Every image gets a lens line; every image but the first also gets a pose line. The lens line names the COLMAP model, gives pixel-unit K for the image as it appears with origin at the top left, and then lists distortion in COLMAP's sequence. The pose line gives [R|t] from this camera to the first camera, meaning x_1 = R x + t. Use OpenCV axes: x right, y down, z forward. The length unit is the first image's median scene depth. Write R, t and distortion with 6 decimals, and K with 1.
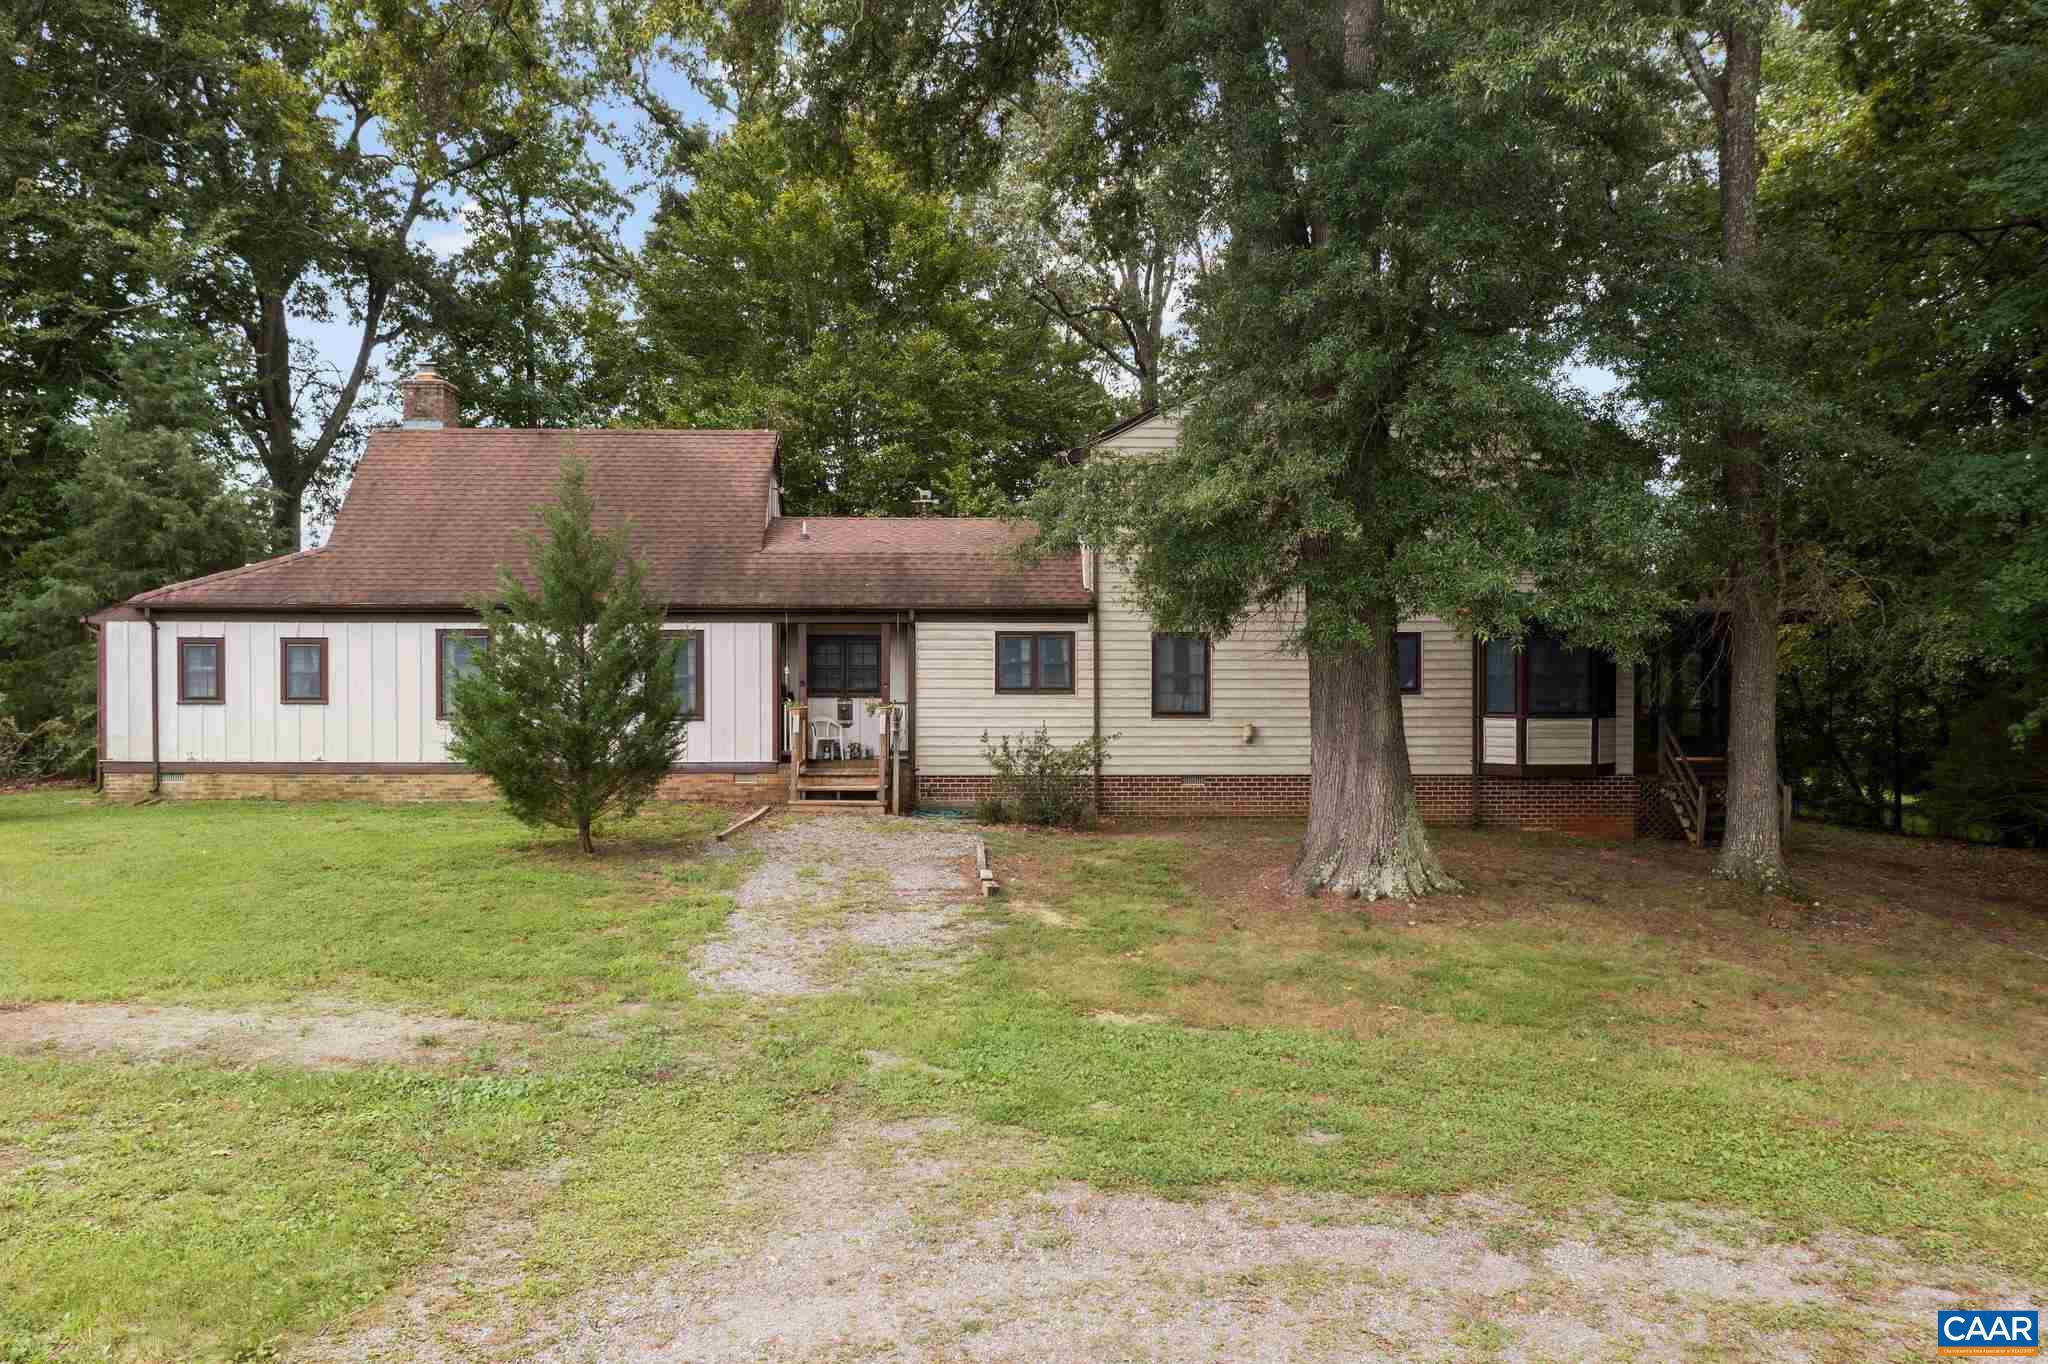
lens RADIAL K [[1627.4, 0, 1024.0], [0, 1627.4, 682.0], [0, 0, 1]] dist [-0.030767, 0.000075]
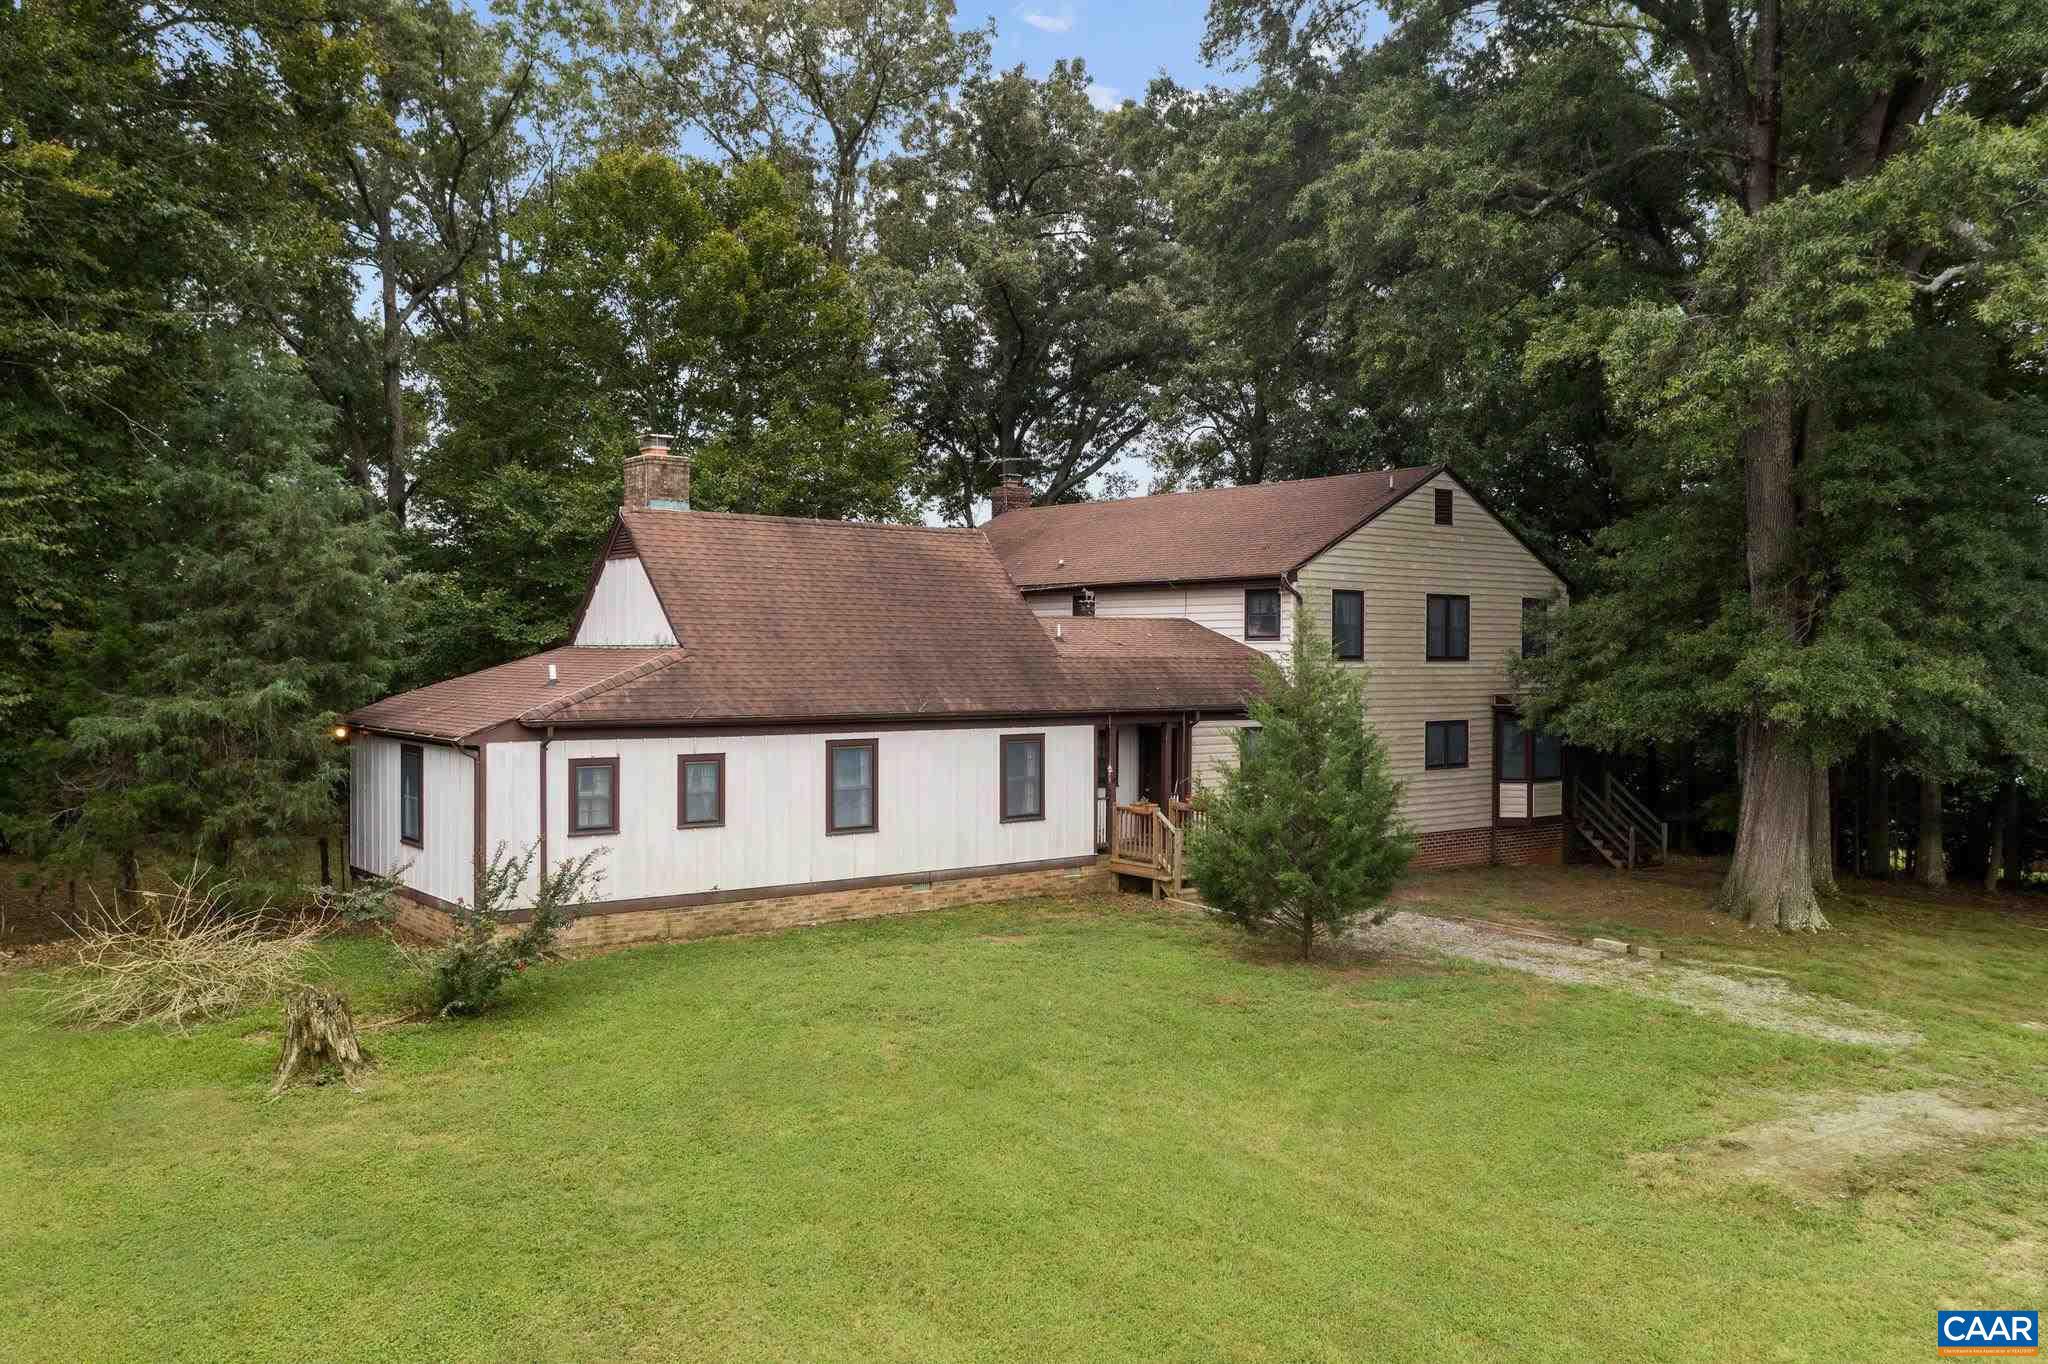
lens RADIAL K [[1627.4, 0, 1024.0], [0, 1627.4, 682.0], [0, 0, 1]] dist [-0.030767, 0.000075]
pose [[0.806989, -0.007036, 0.590524, -0.830835], [0.002972, 0.999965, 0.007853, -0.073895], [-0.590559, -0.004582, 0.806982, 0.164950]]
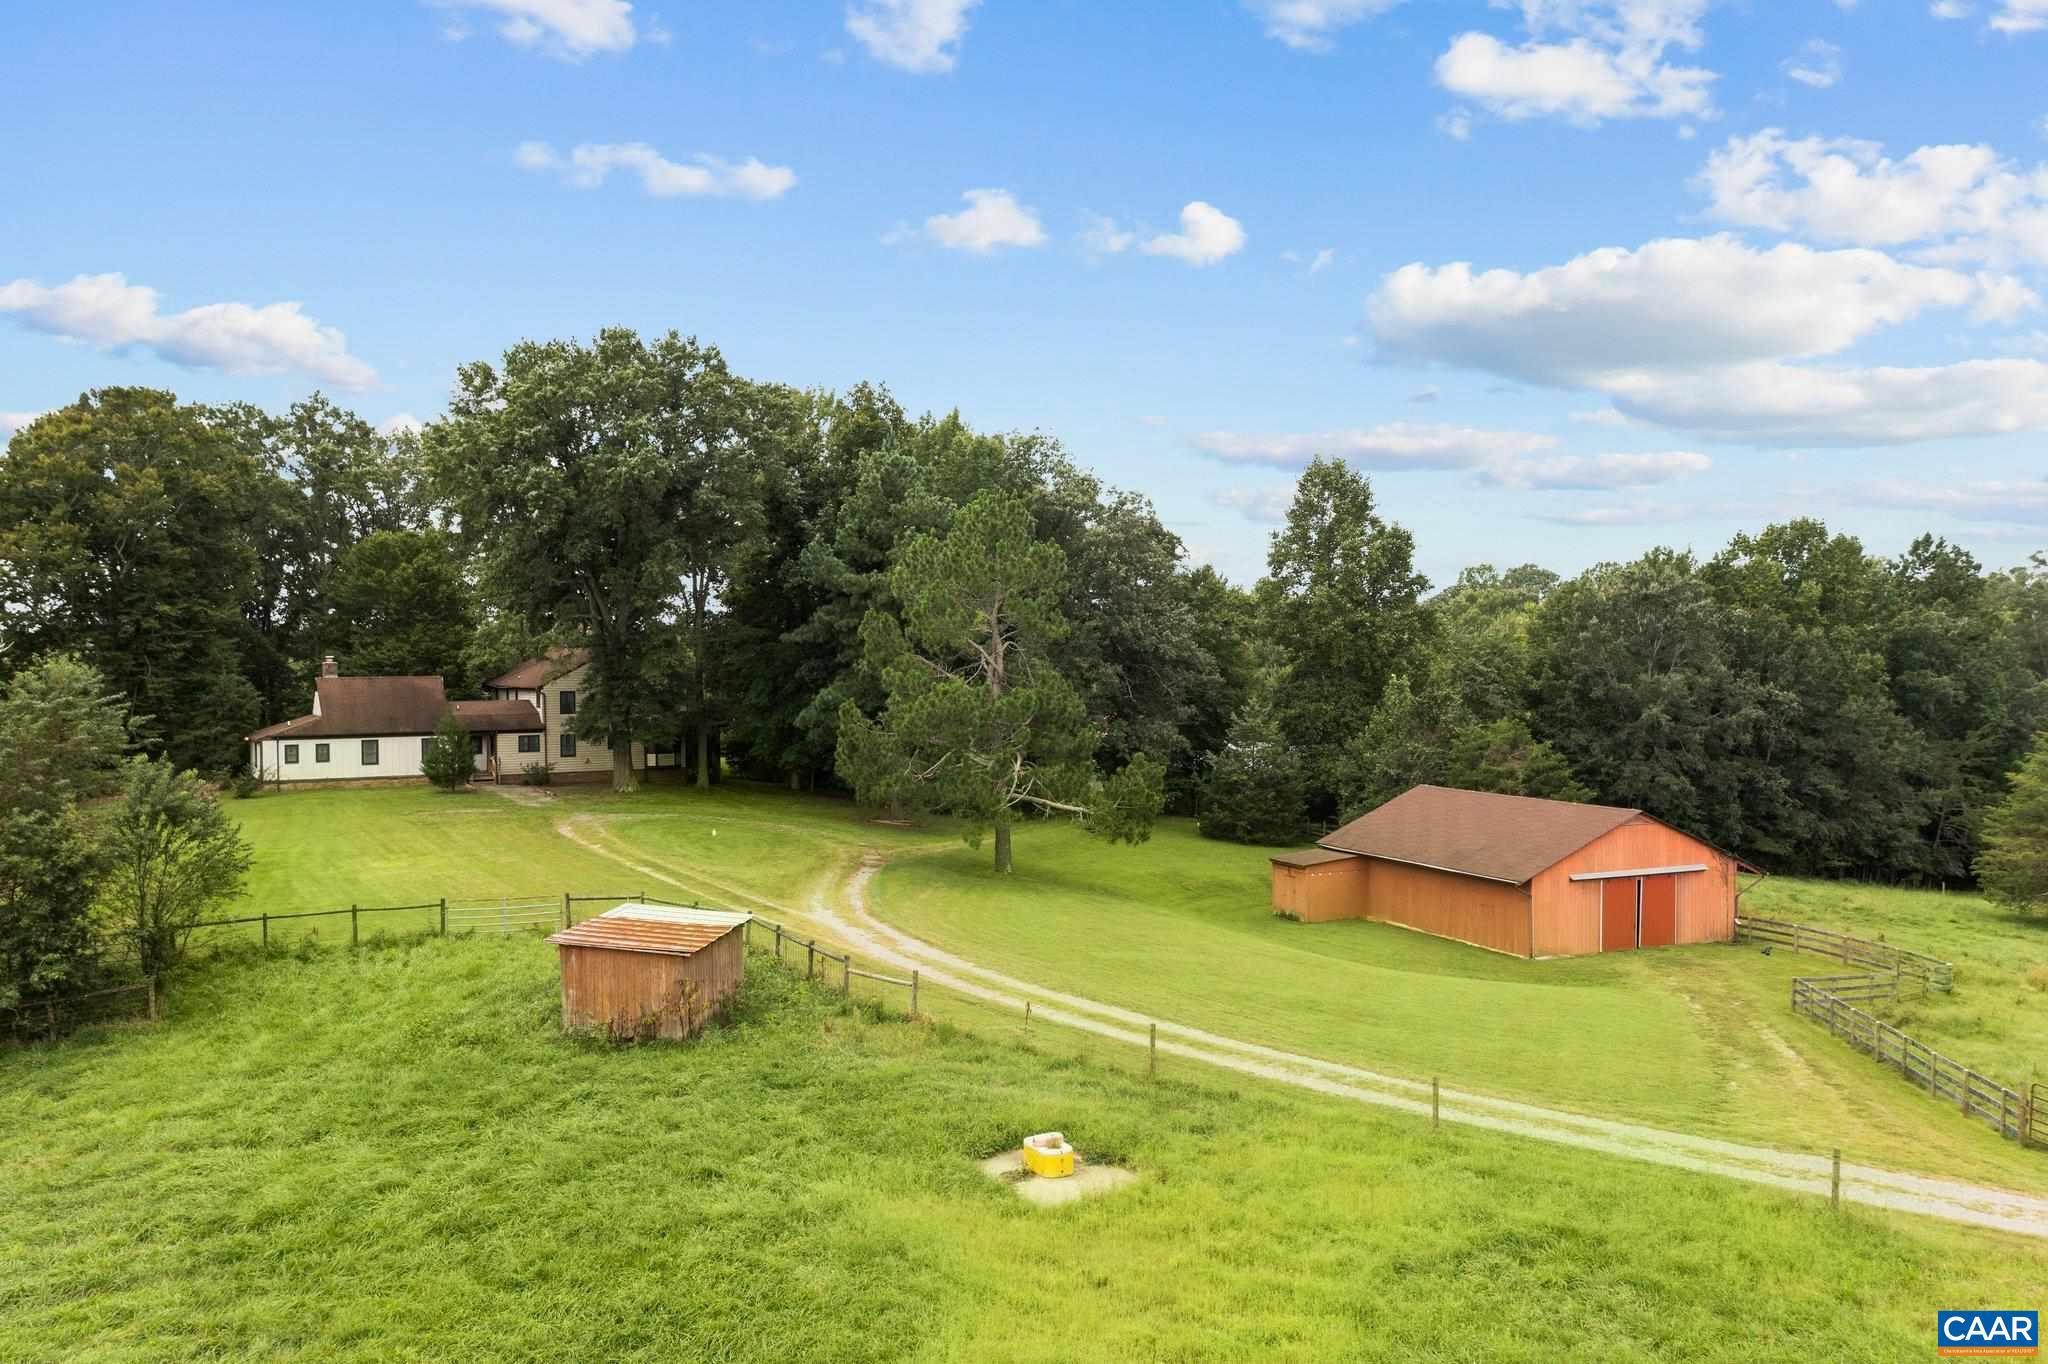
lens RADIAL K [[1627.4, 0, 1024.0], [0, 1627.4, 682.0], [0, 0, 1]] dist [-0.030767, 0.000075]
pose [[0.874426, -0.014812, 0.484932, -0.817850], [0.016314, 0.999866, 0.001122, -0.141478], [-0.484884, 0.006930, 0.874551, -2.861727]]
